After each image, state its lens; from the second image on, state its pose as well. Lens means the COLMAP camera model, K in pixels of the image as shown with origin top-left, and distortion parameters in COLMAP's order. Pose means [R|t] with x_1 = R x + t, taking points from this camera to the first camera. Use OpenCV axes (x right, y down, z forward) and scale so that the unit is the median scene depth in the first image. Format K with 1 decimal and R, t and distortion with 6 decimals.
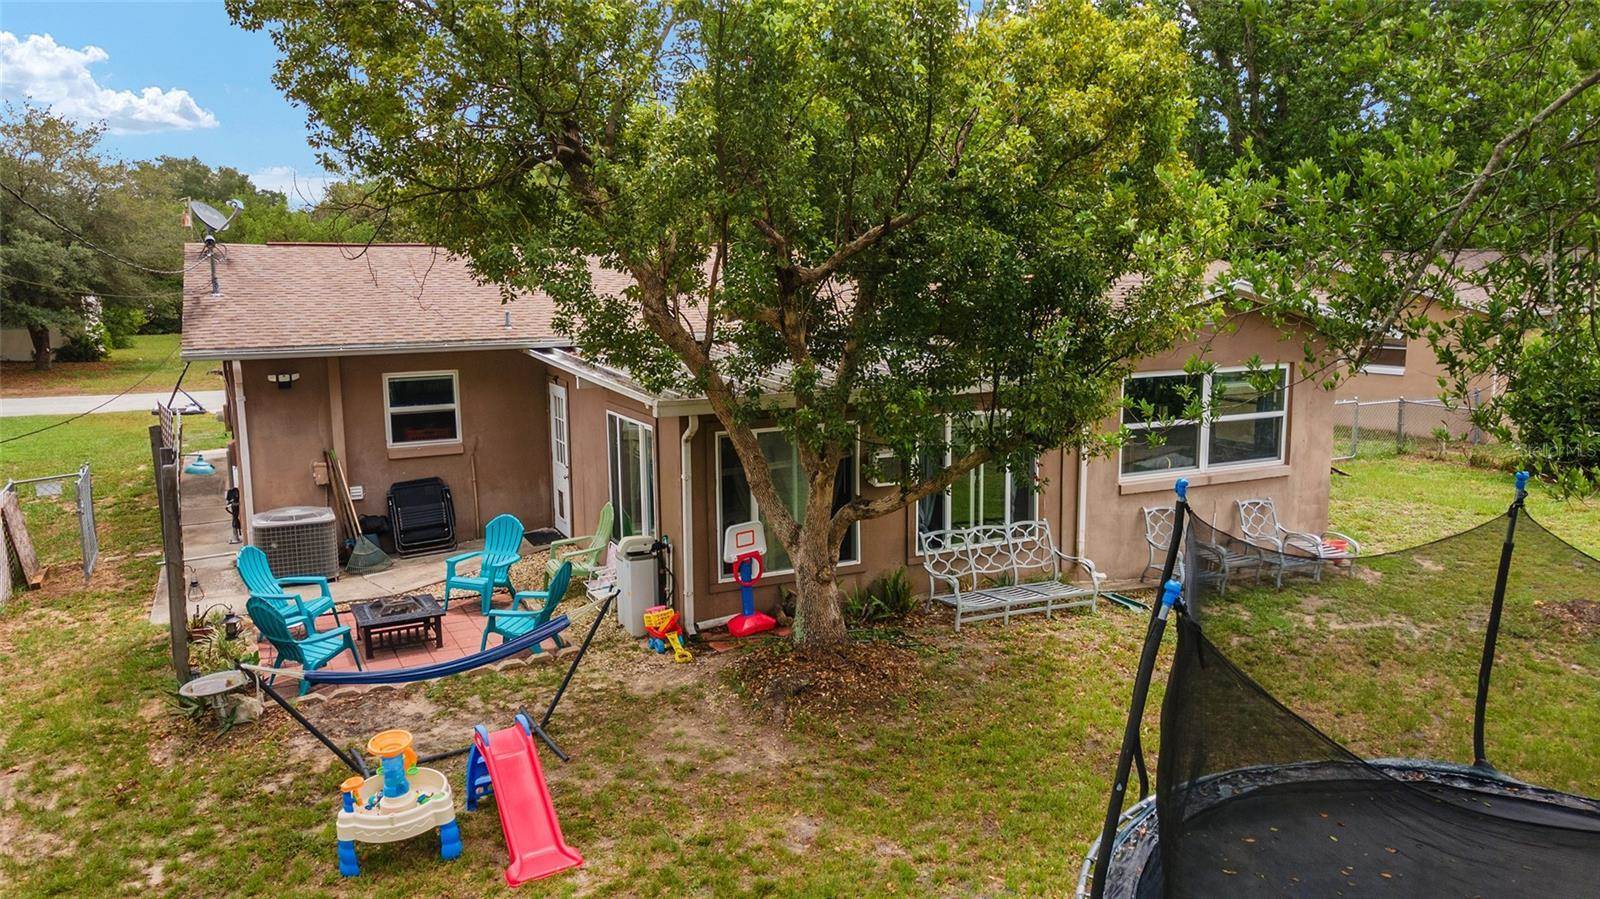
lens RADIAL K [[1156.3, 0, 794.3], [0, 1156.3, 449.0], [0, 0, 1]] dist [0.017020, 0.045939]
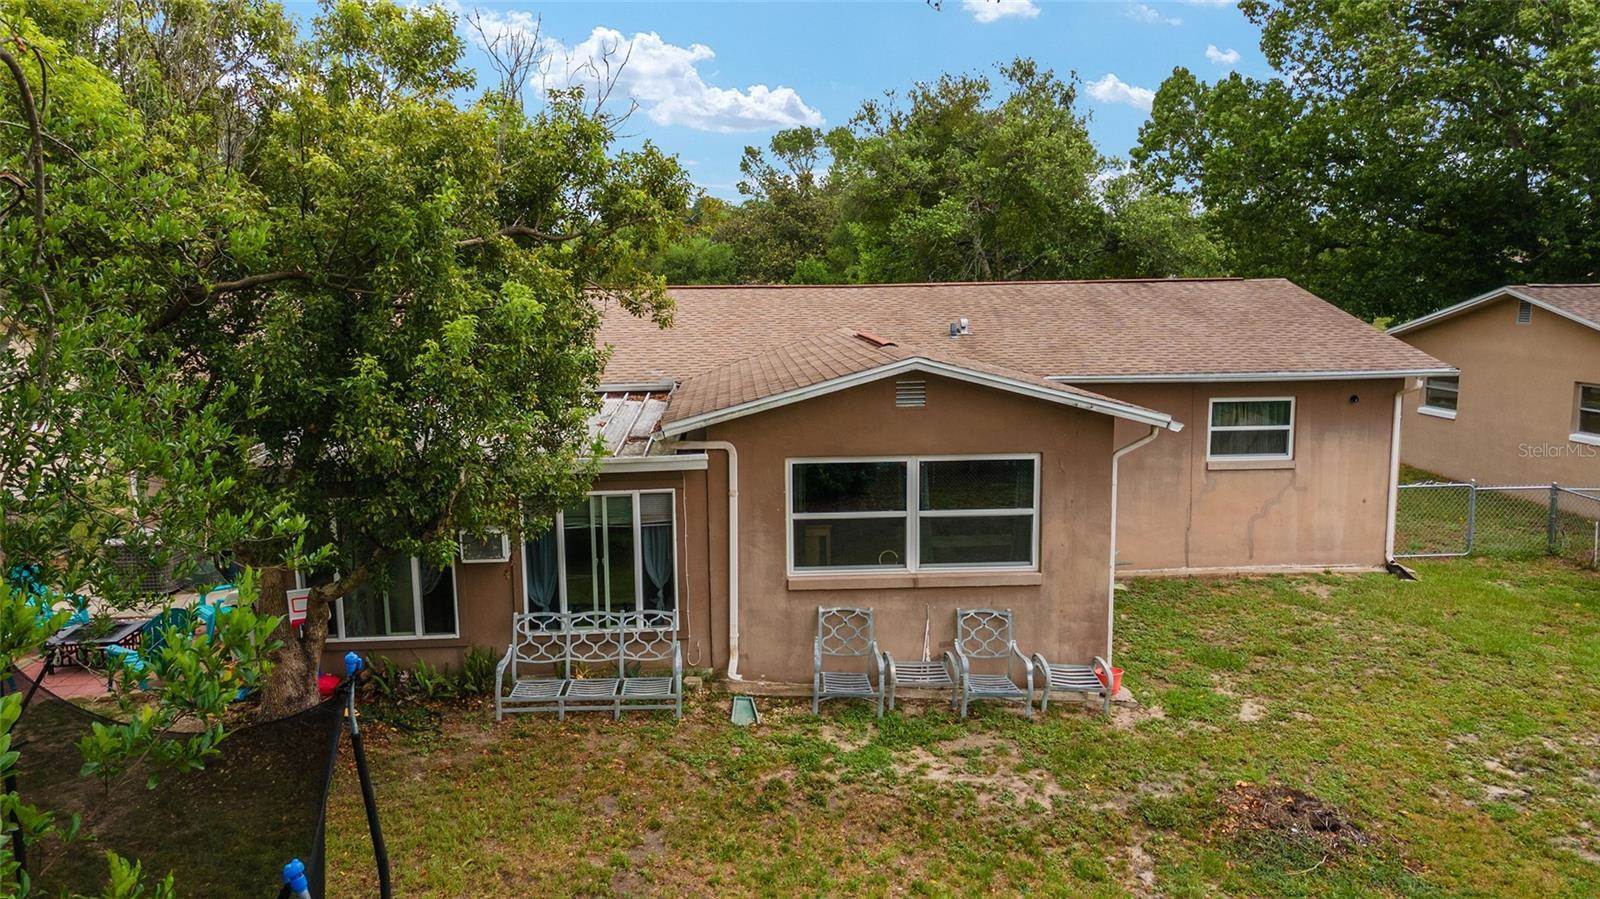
lens RADIAL K [[1156.3, 0, 794.3], [0, 1156.3, 449.0], [0, 0, 1]] dist [0.017020, 0.045939]
pose [[0.925034, 0.055284, -0.375840, 0.630505], [-0.056963, 0.998354, 0.006654, -0.078413], [0.375589, 0.015254, 0.926661, 0.167699]]
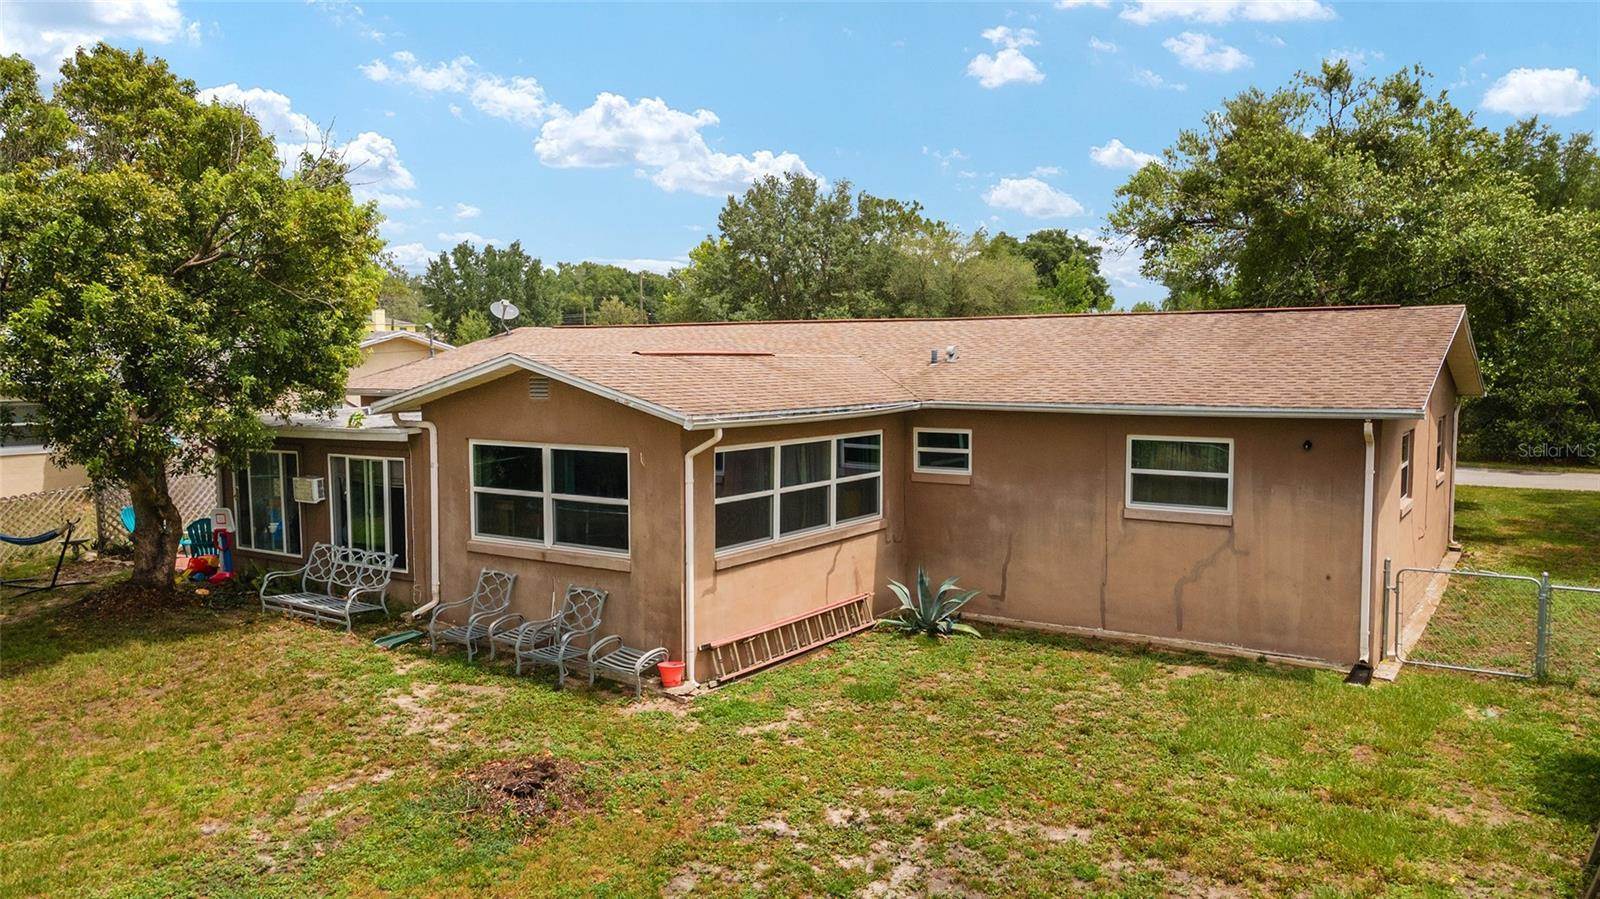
lens RADIAL K [[1156.3, 0, 794.3], [0, 1156.3, 449.0], [0, 0, 1]] dist [0.017020, 0.045939]
pose [[0.519188, 0.077545, -0.851135, 1.375161], [-0.134155, 0.990924, 0.008447, -0.106243], [0.844066, 0.109798, 0.524879, 0.694317]]
